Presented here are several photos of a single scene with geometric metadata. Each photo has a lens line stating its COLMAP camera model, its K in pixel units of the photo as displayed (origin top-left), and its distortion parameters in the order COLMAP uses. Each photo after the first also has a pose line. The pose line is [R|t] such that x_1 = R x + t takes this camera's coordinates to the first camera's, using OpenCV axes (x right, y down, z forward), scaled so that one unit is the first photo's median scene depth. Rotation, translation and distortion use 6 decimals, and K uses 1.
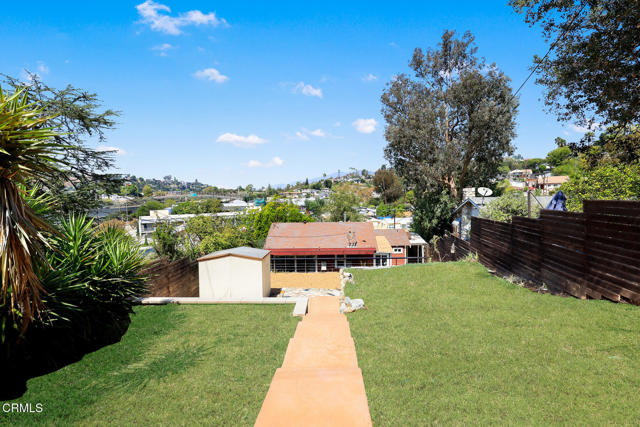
lens RADIAL K [[301.7, 0, 320.0], [0, 301.7, 213.5], [0, 0, 1]] dist [-0.000427, -0.000096]
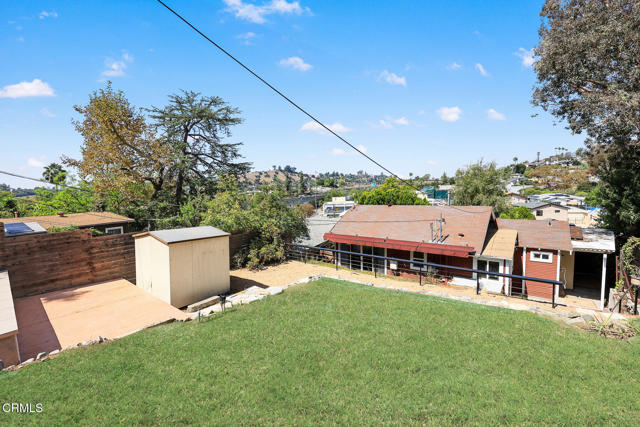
lens RADIAL K [[258.5, 0, 320.0], [0, 258.5, 213.5], [0, 0, 1]] dist [0.000186, 0.000263]
pose [[0.792790, 0.040917, -0.608119, 0.063017], [-0.014037, 0.998705, 0.048896, 0.005990], [0.609333, -0.030228, 0.792338, 0.099300]]
